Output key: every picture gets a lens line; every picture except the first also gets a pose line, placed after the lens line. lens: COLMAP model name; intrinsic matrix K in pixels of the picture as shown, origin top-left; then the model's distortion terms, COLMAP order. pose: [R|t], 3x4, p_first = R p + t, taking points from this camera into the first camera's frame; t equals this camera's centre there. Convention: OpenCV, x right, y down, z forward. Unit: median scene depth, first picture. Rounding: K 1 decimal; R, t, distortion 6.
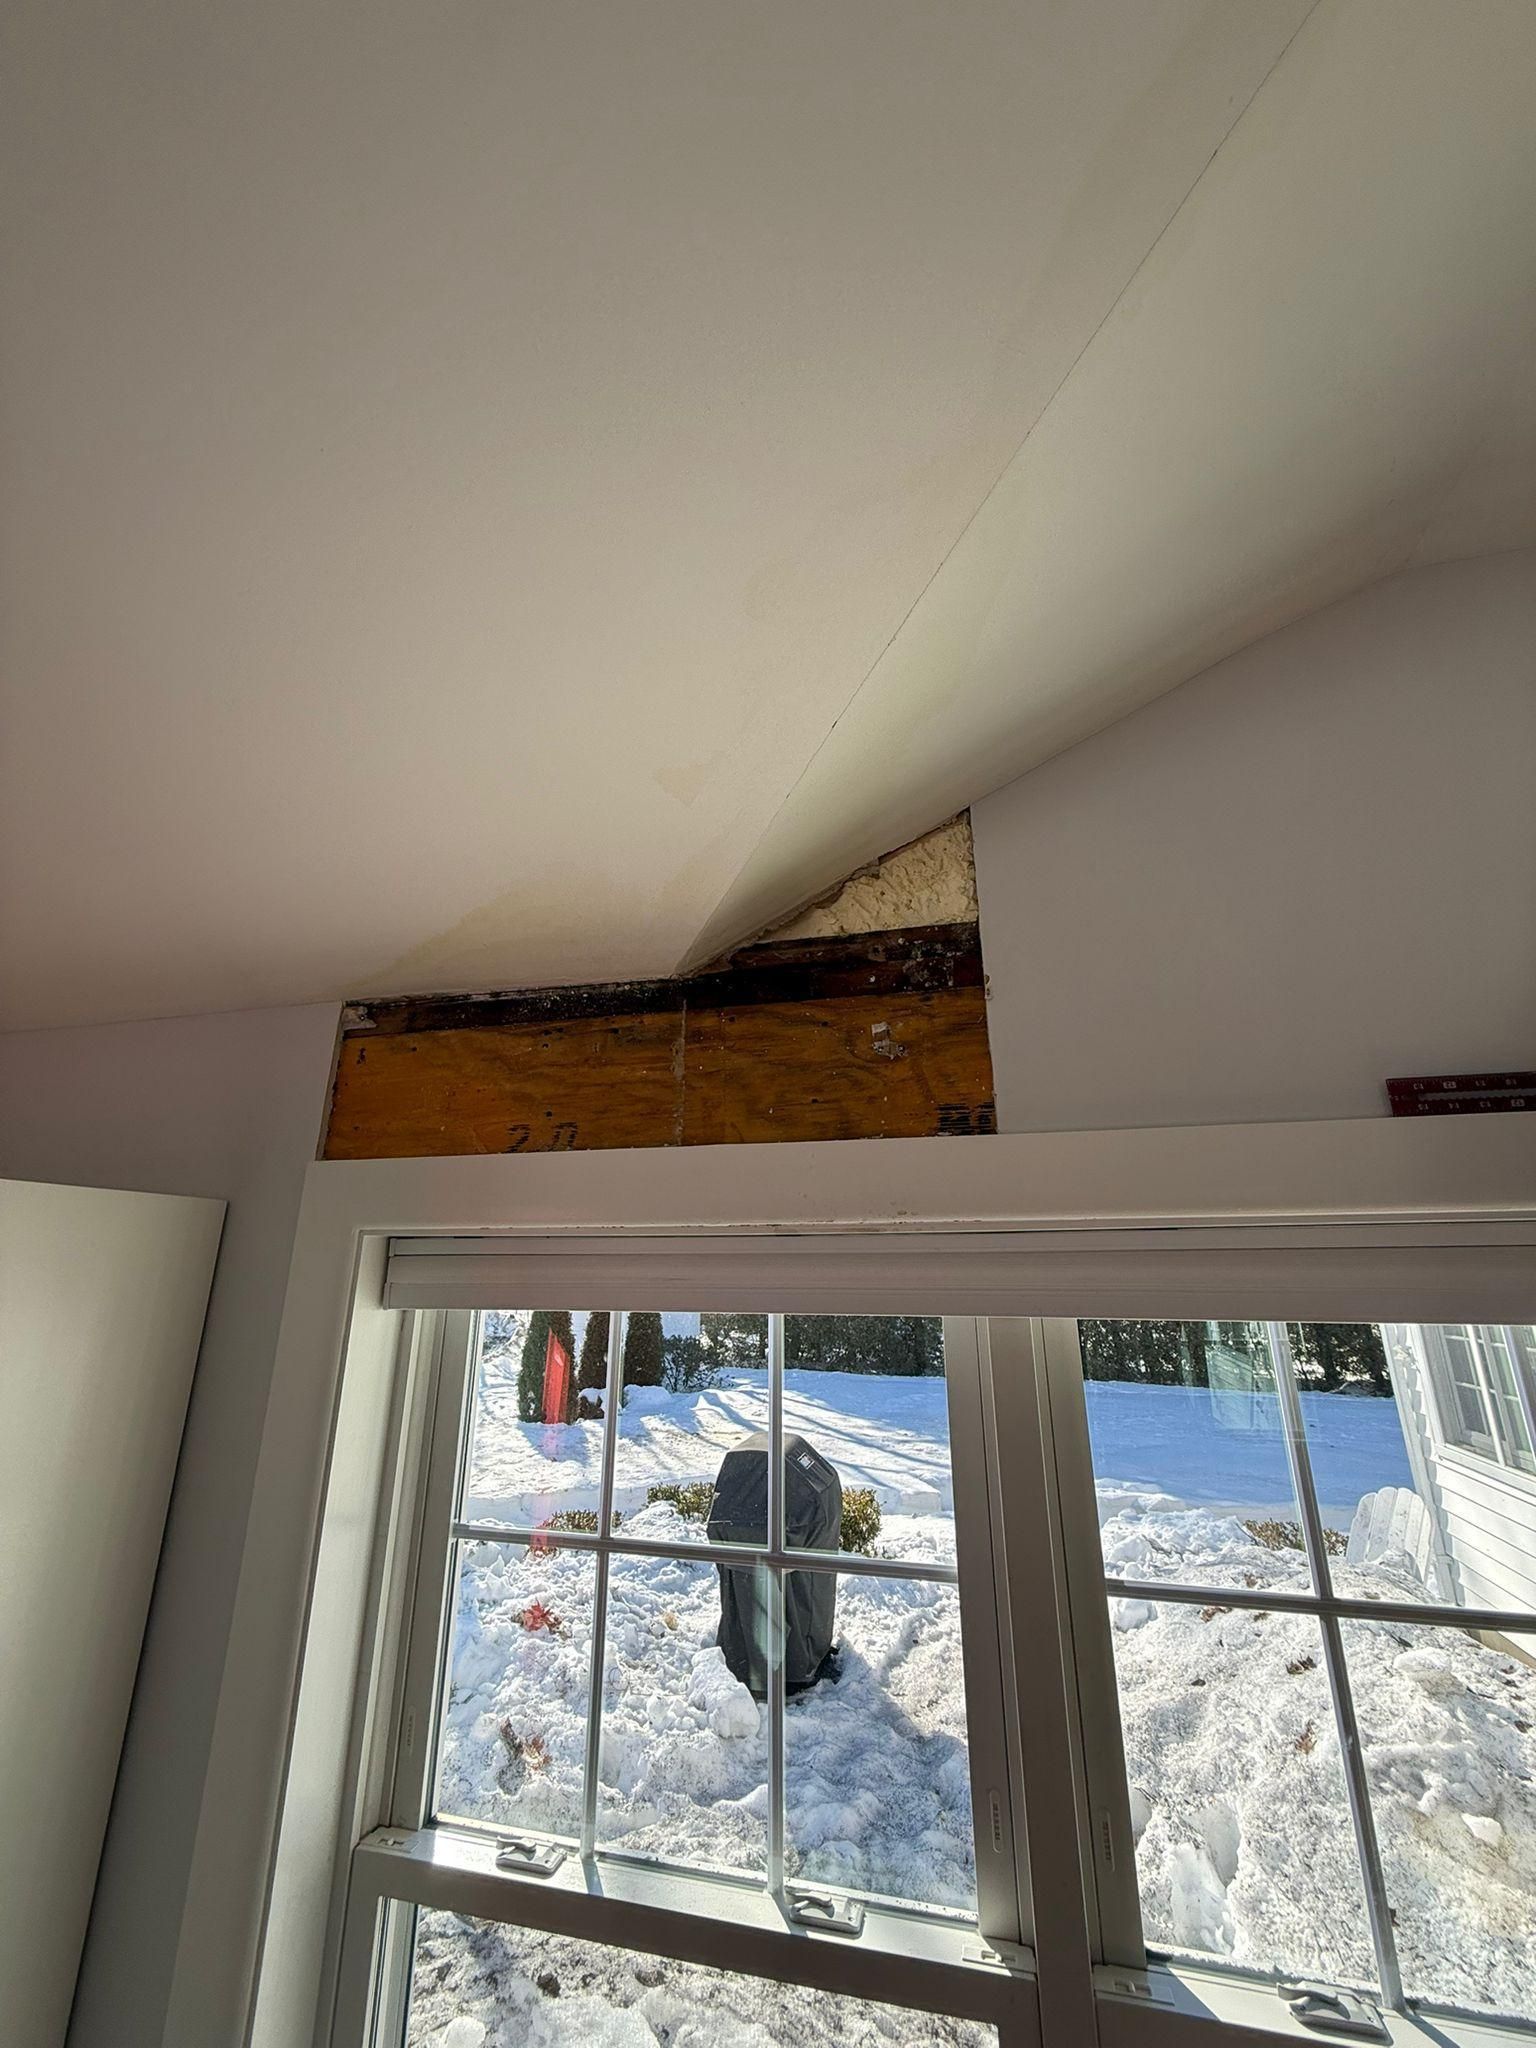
lens RADIAL K [[816.8, 0, 768.9], [0, 816.8, 1018.1], [0, 0, 1]] dist [-0.000793, 0.000211]
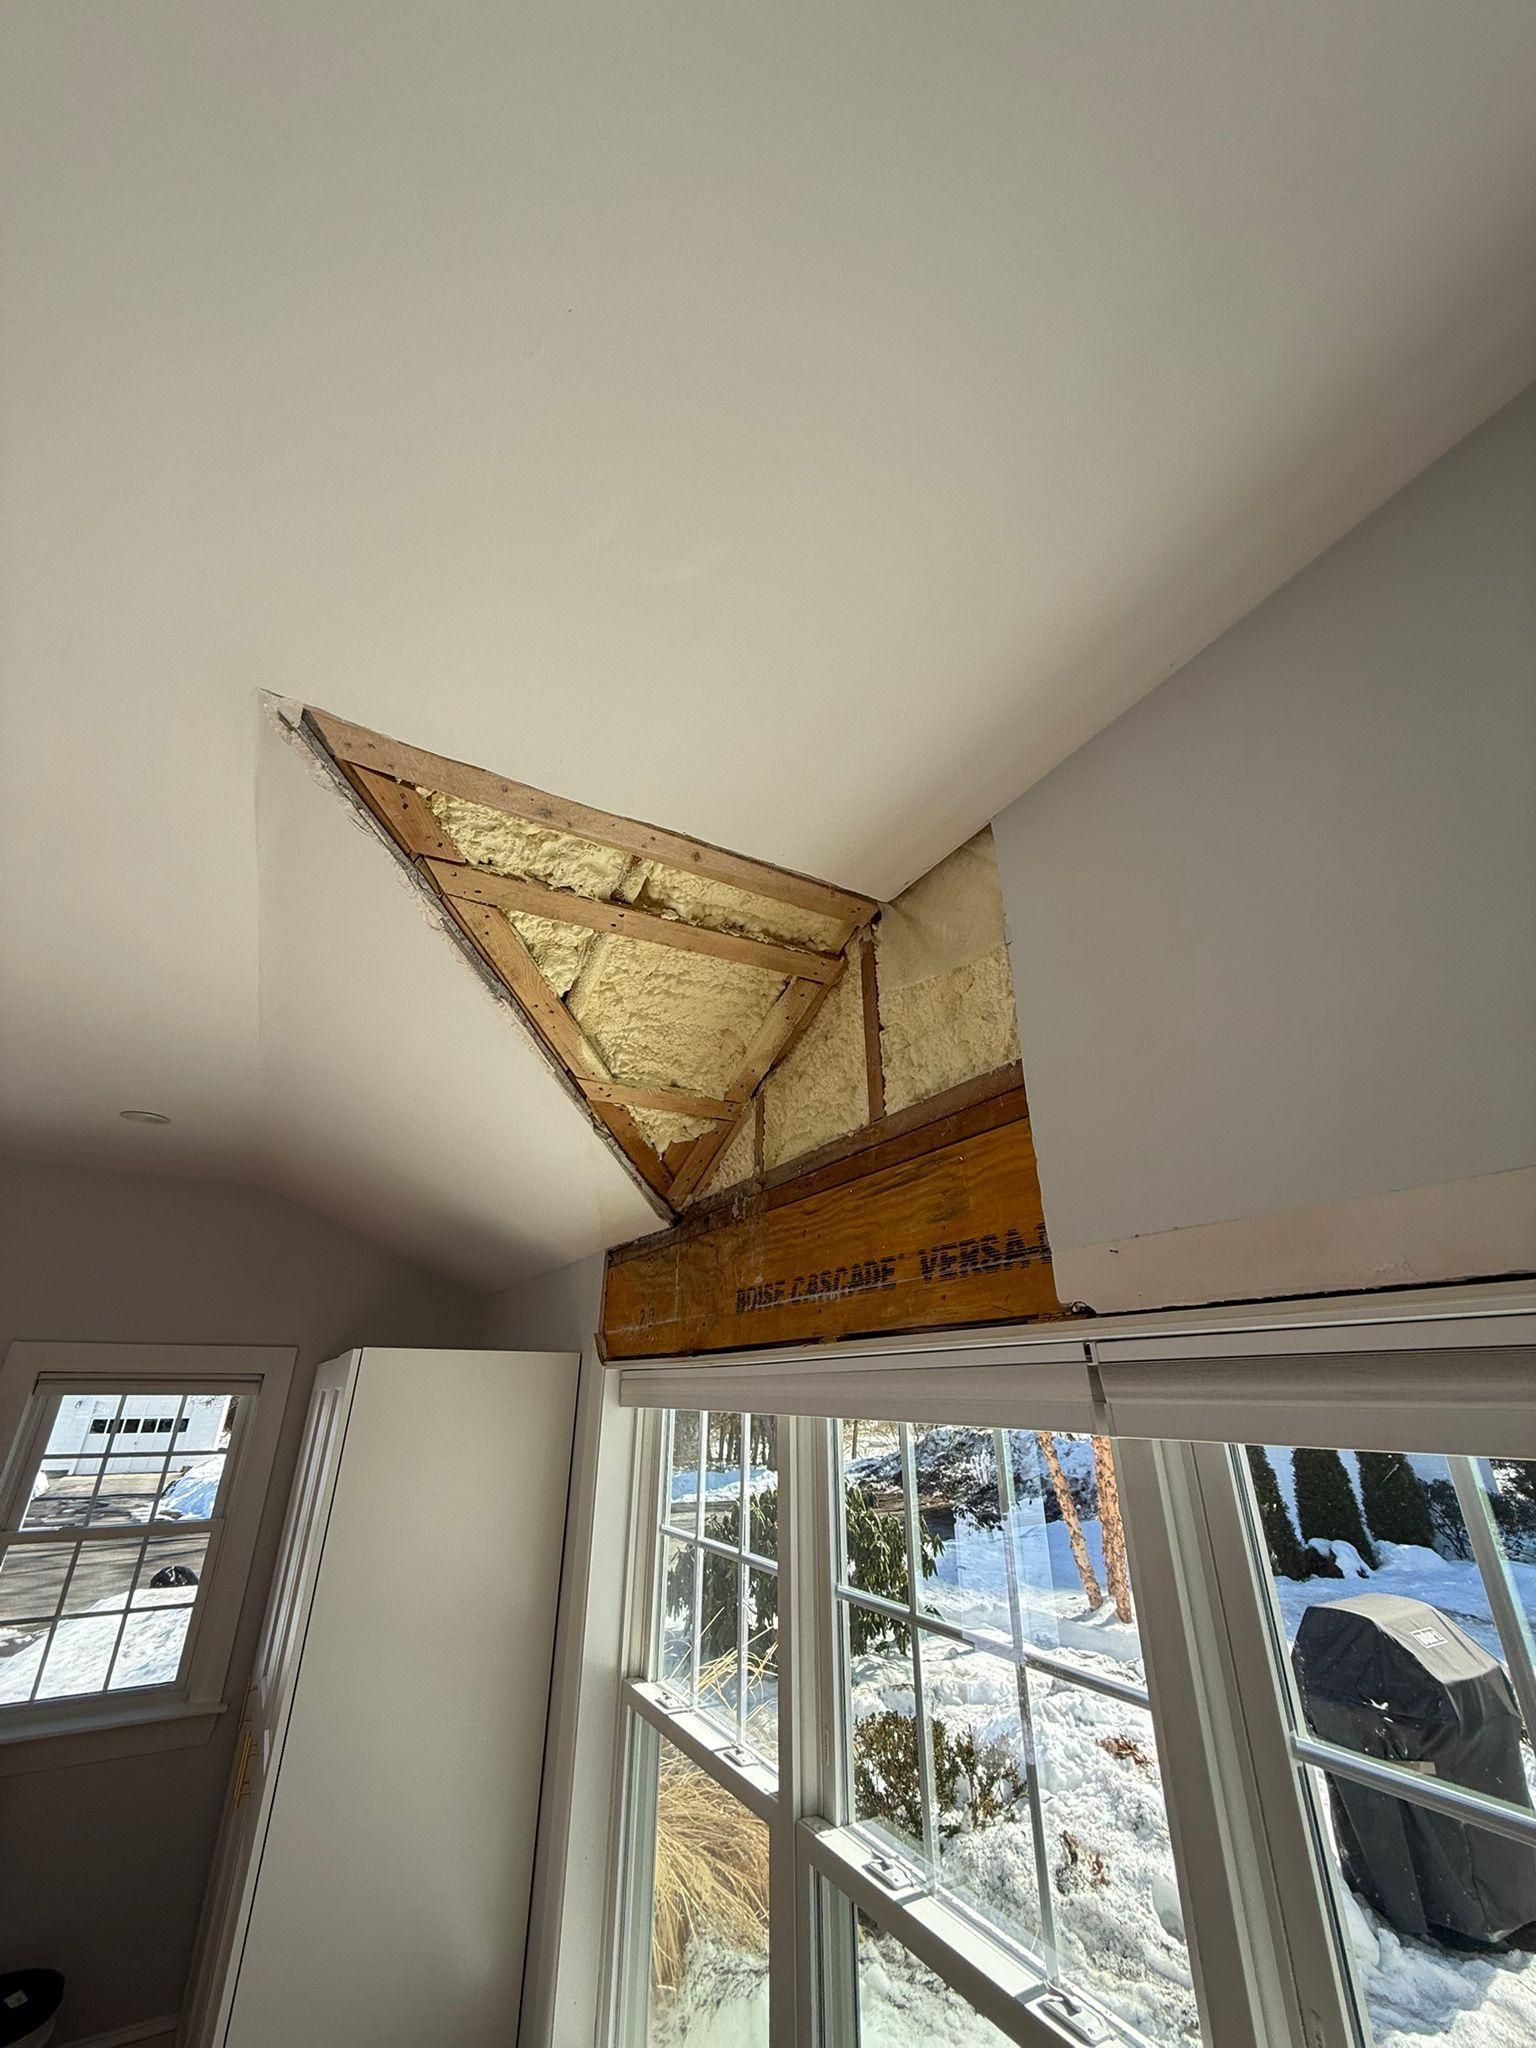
lens RADIAL K [[816.8, 0, 768.9], [0, 816.8, 1018.1], [0, 0, 1]] dist [-0.000793, 0.000211]
pose [[0.691921, -0.298074, -0.657569, 1.424358], [0.208824, 0.954490, -0.212934, -0.059352], [0.691113, 0.010017, 0.722677, -0.227831]]
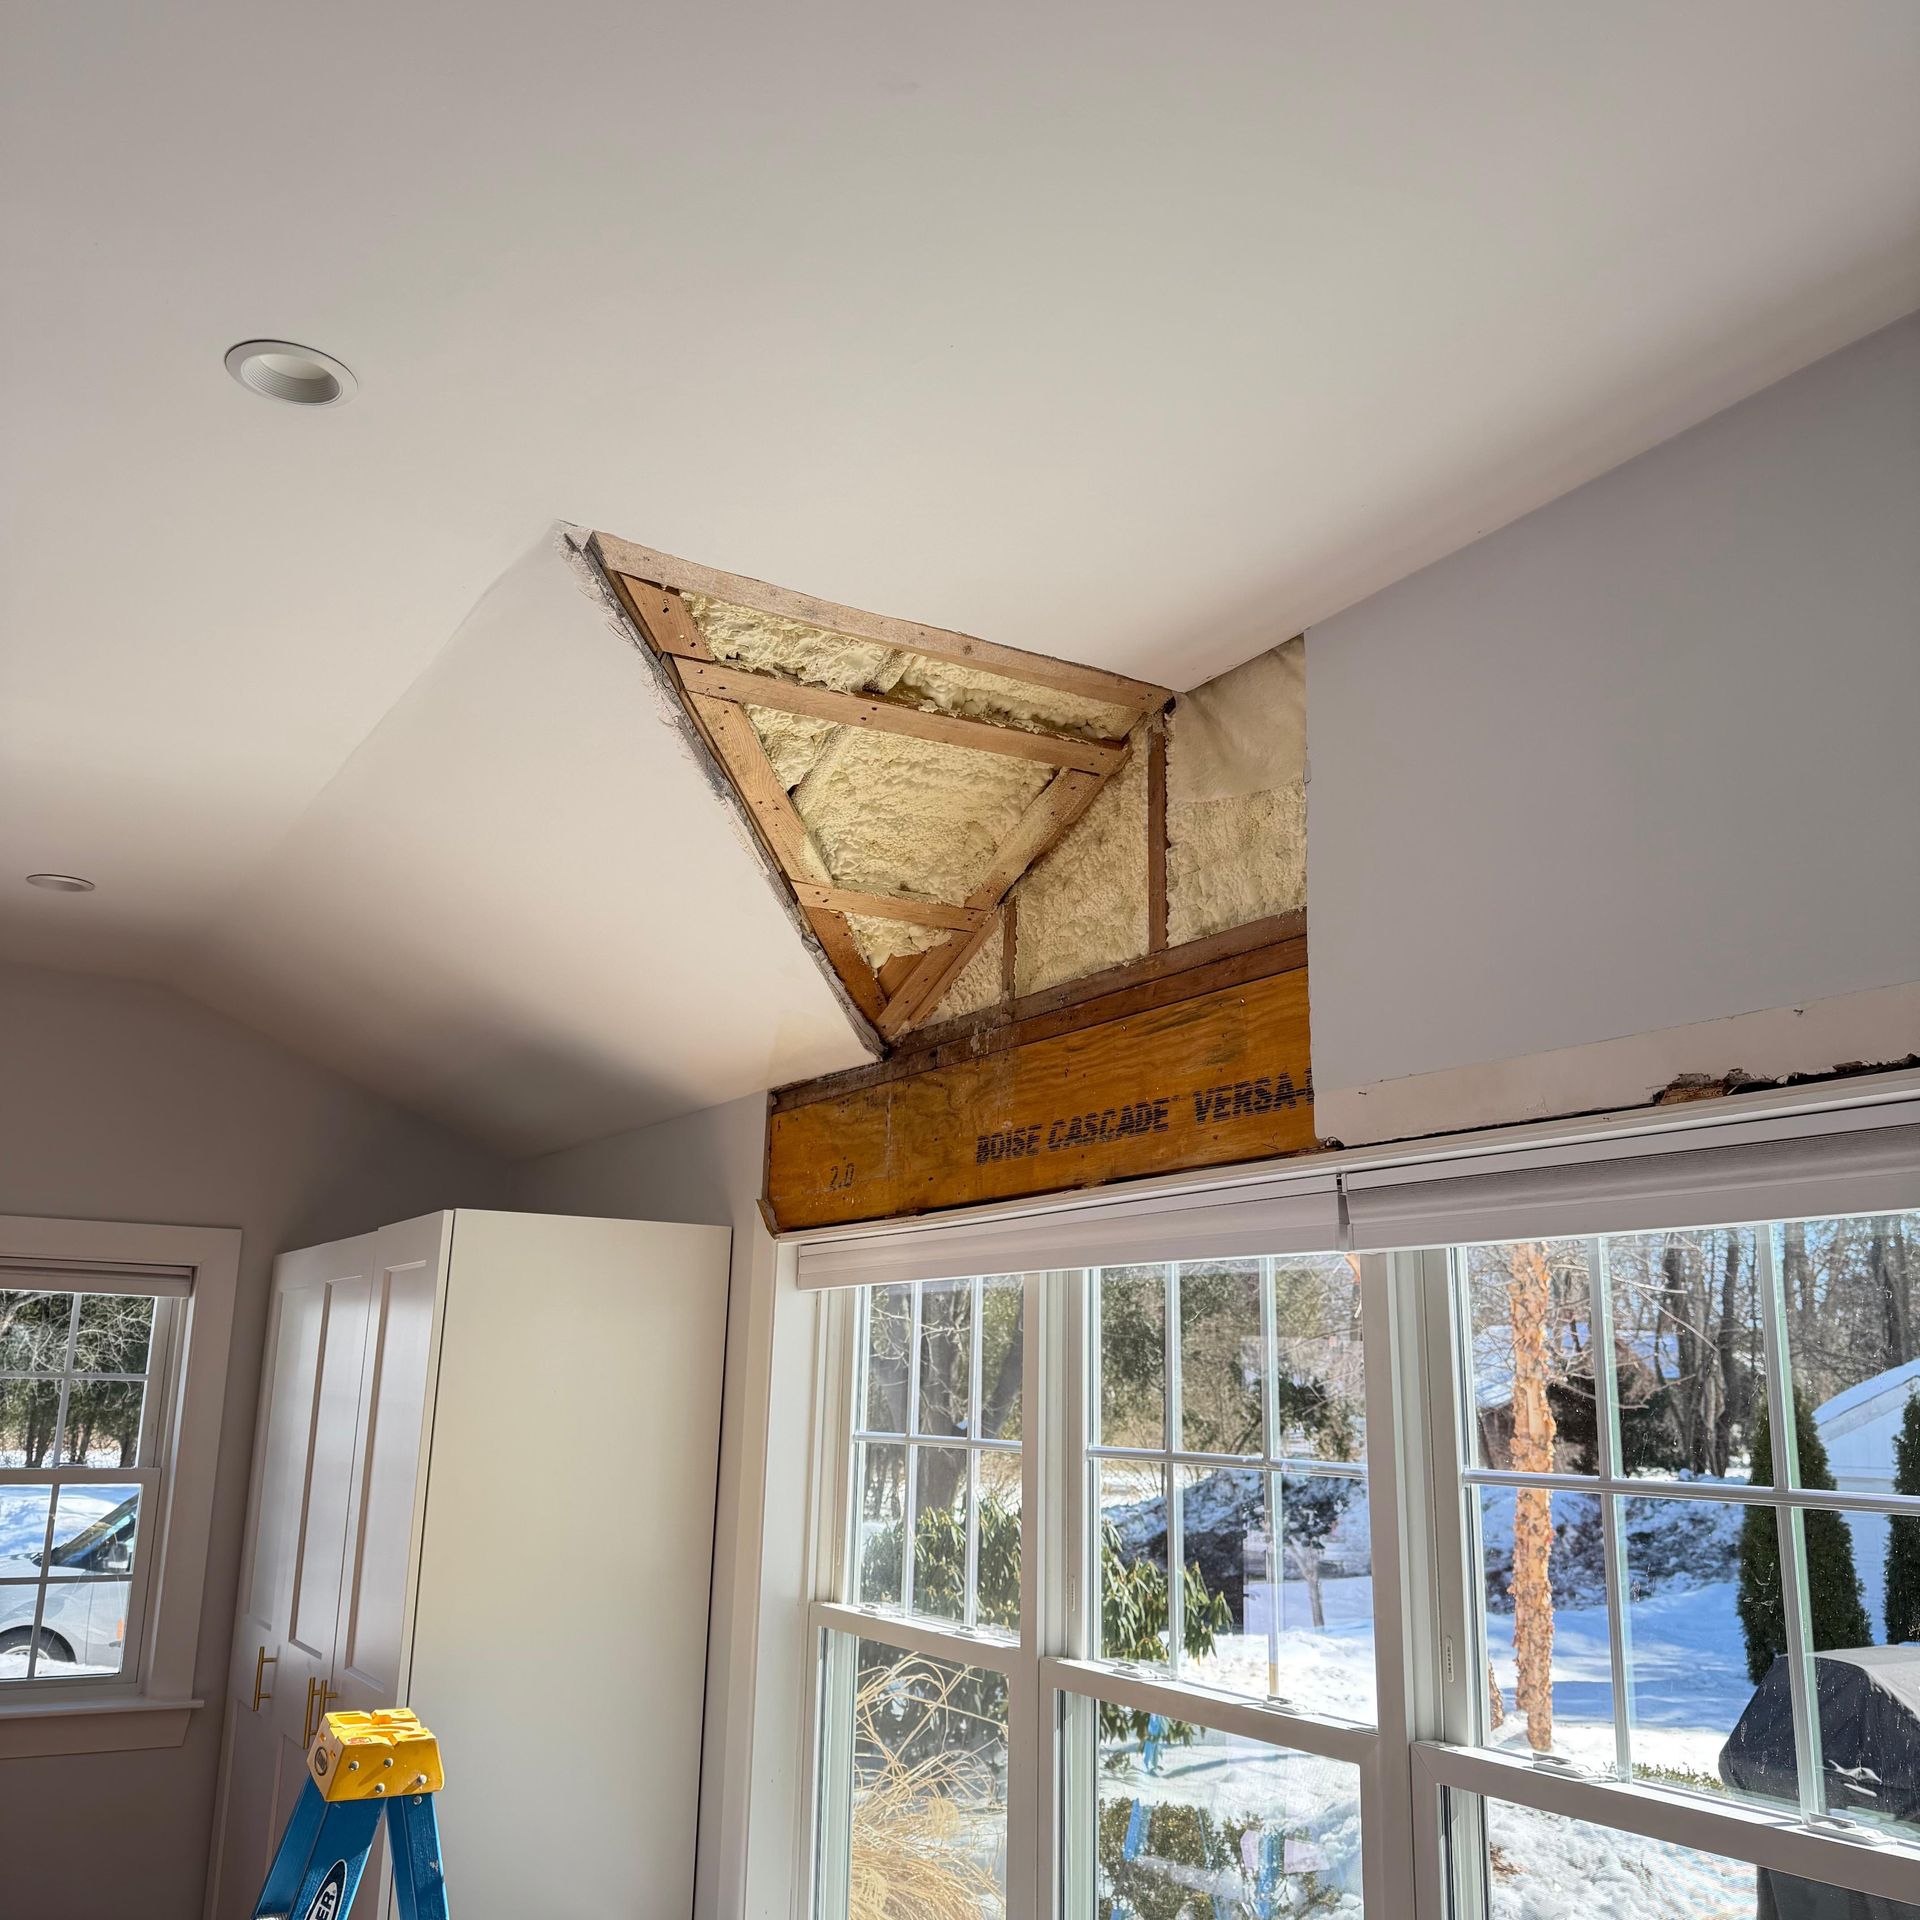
lens RADIAL K [[1789.7, 0, 958.7], [0, 1789.7, 975.5], [0, 0, 1]] dist [0.185069, -0.399144]
pose [[0.714893, -0.142524, -0.684555, 2.176003], [0.182850, 0.983045, -0.013716, -0.128063], [0.674903, -0.115365, 0.728832, -1.217122]]
